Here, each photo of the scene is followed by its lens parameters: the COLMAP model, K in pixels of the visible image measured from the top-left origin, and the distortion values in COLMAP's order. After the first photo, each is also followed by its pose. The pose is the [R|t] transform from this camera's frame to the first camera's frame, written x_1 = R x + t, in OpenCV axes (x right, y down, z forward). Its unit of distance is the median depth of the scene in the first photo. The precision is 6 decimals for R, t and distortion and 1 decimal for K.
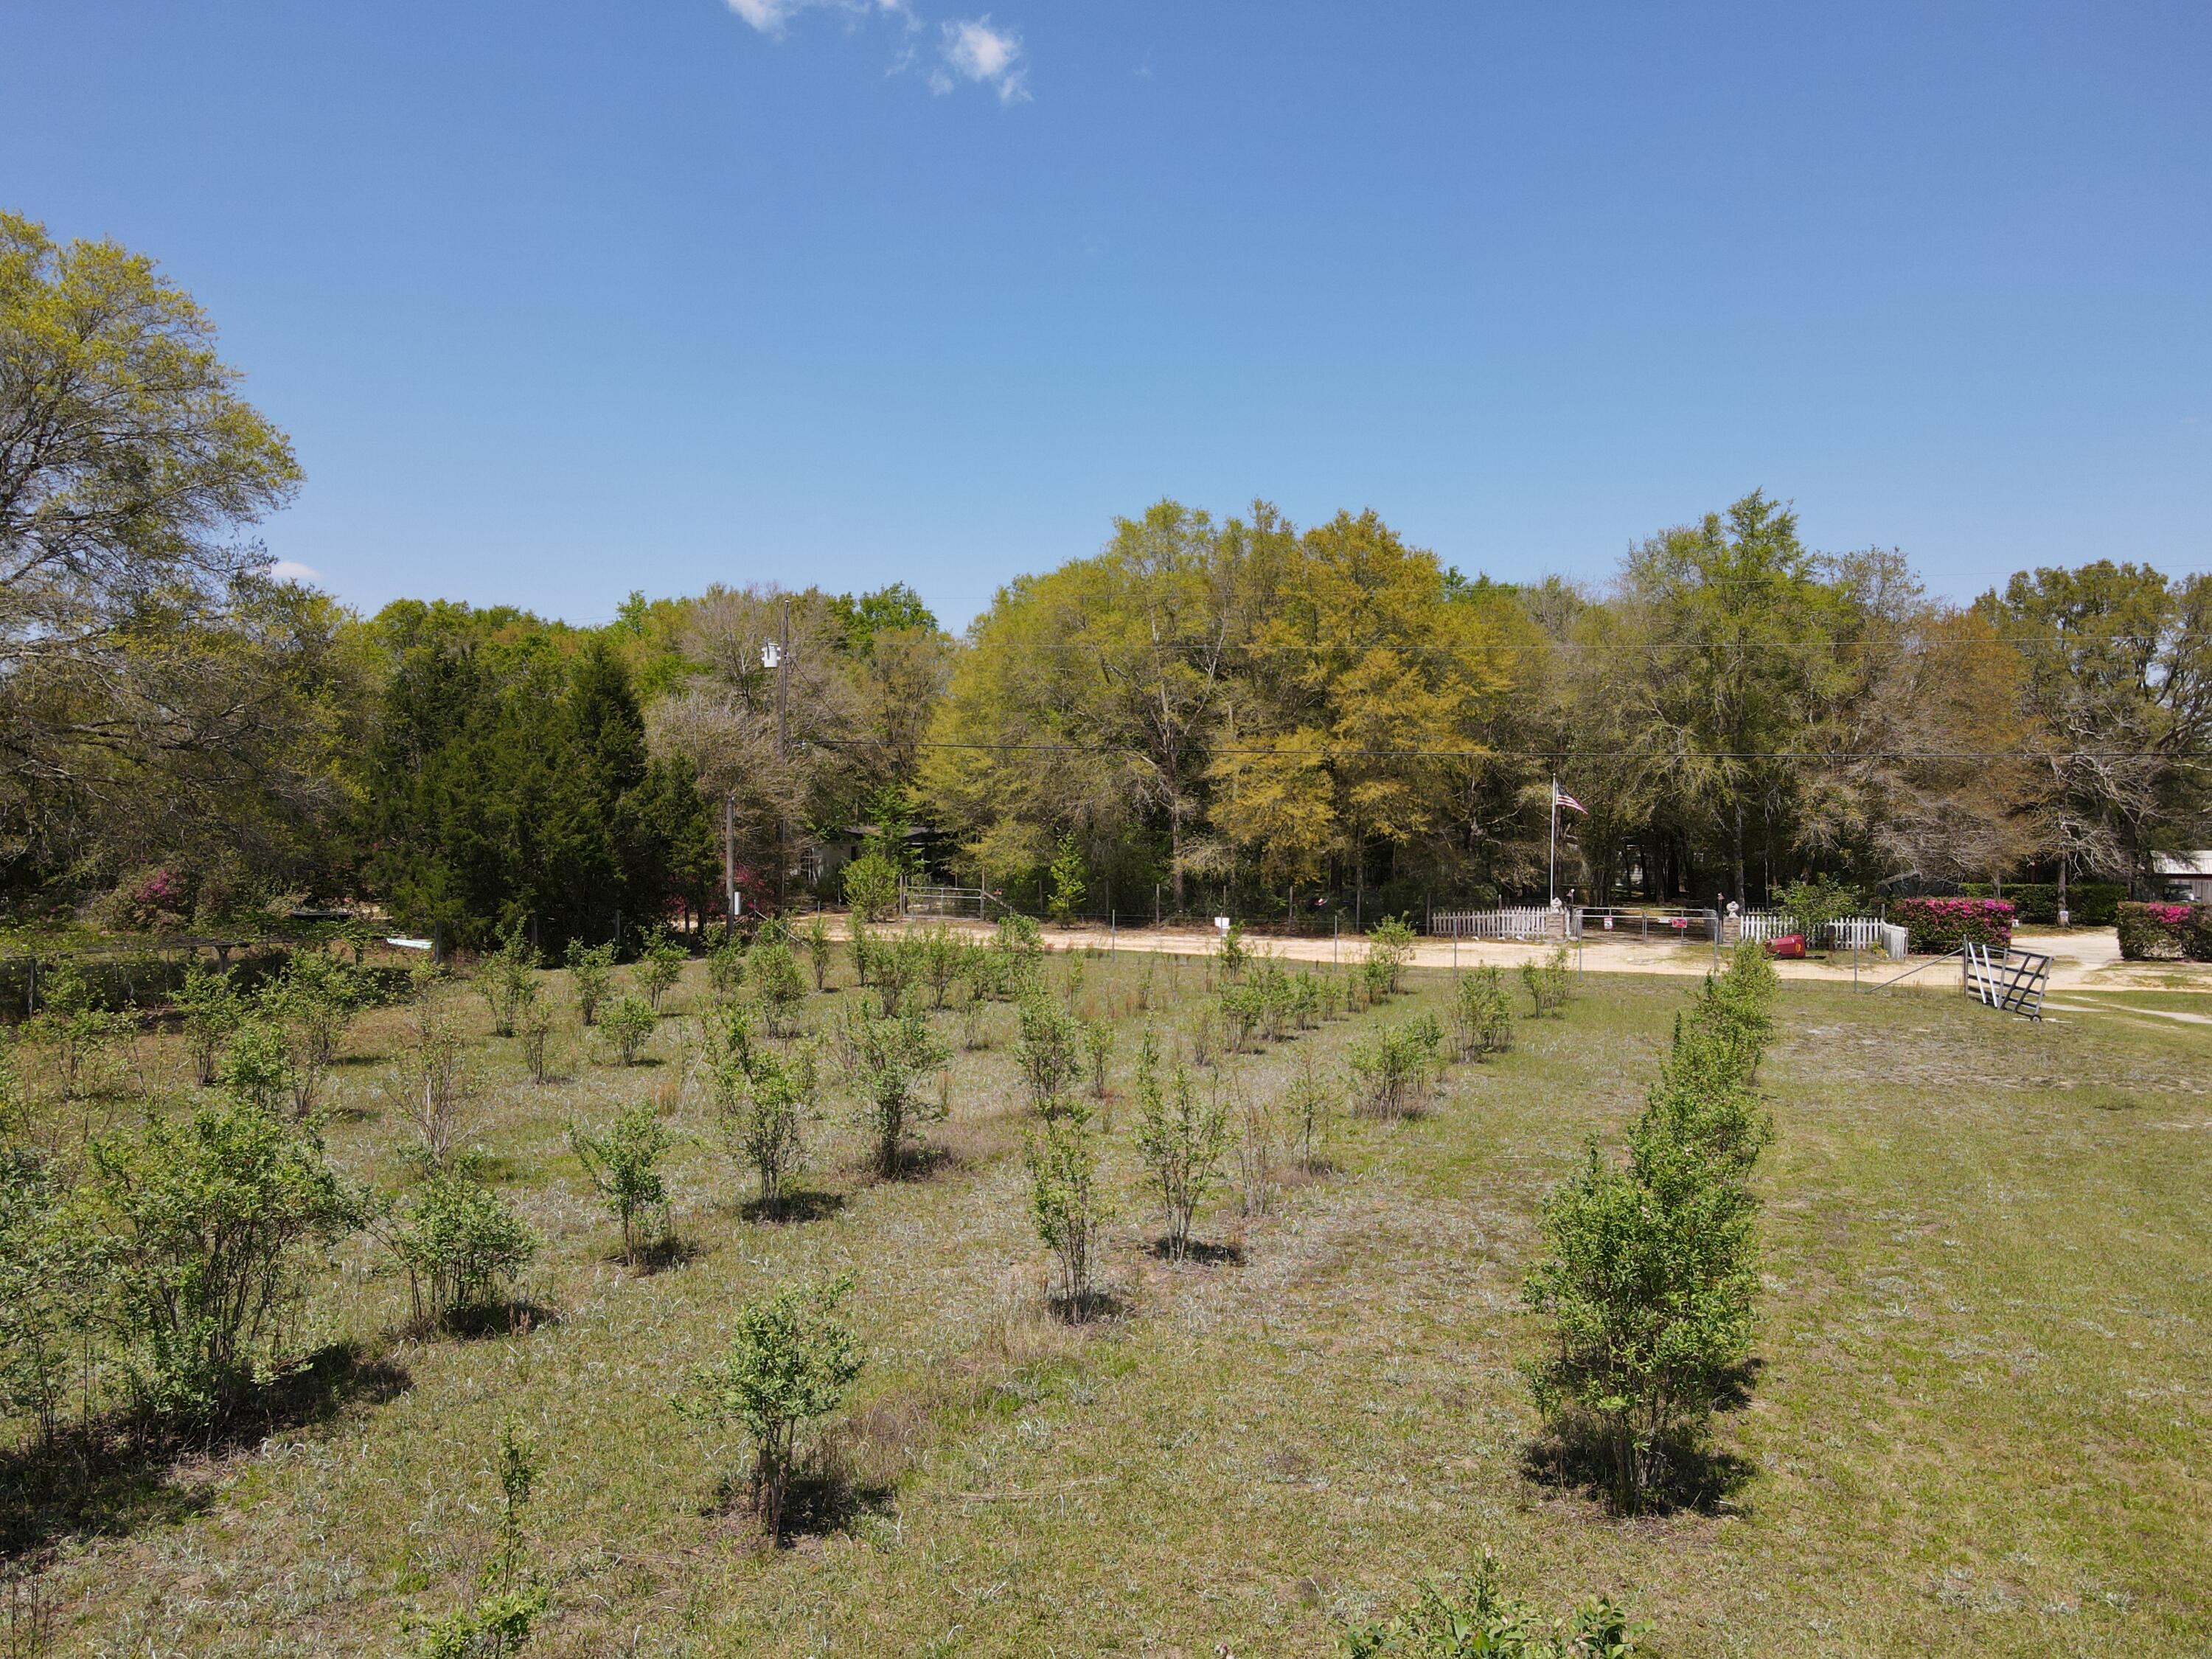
lens RADIAL K [[1653.8, 0, 1123.7], [0, 1653.8, 827.0], [0, 0, 1]] dist [0.001854, 0.016711]
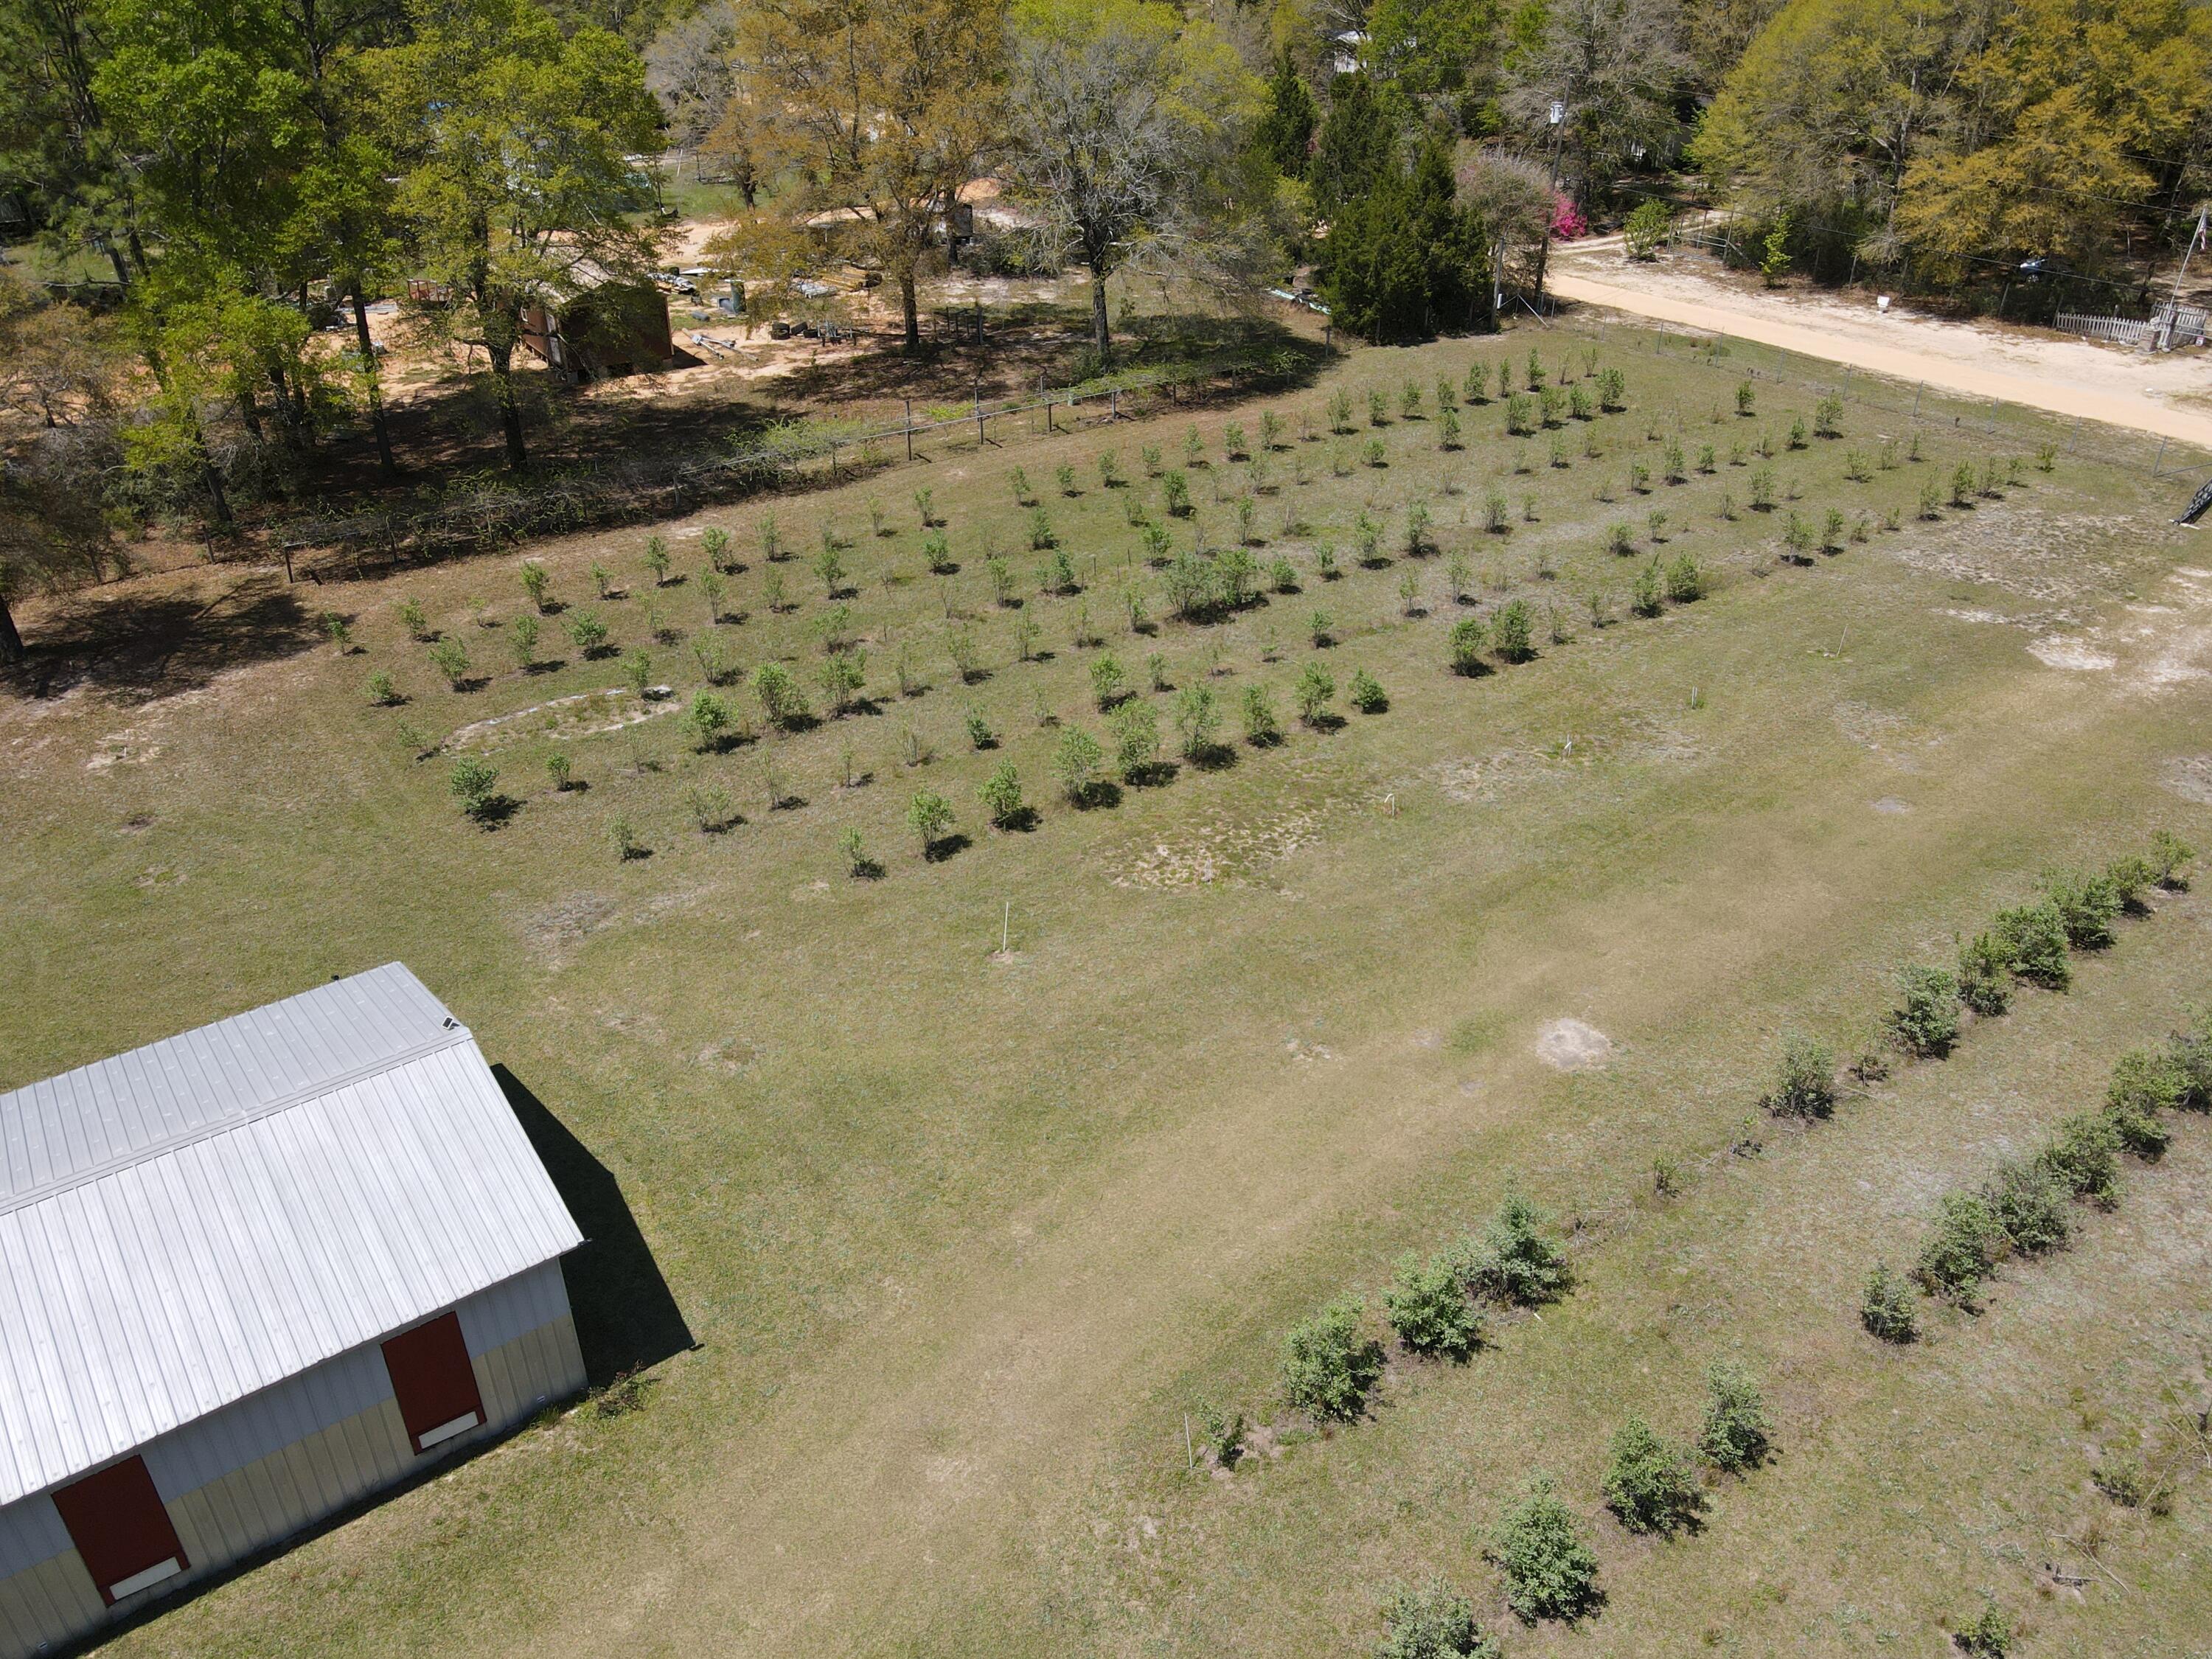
lens RADIAL K [[1653.8, 0, 1109.0], [0, 1653.8, 790.5], [0, 0, 1]] dist [0.001854, 0.016711]
pose [[0.846482, 0.255065, -0.467344, 0.386646], [0.005247, 0.873738, 0.486369, -0.378093], [0.532391, -0.414154, 0.738265, -0.750708]]
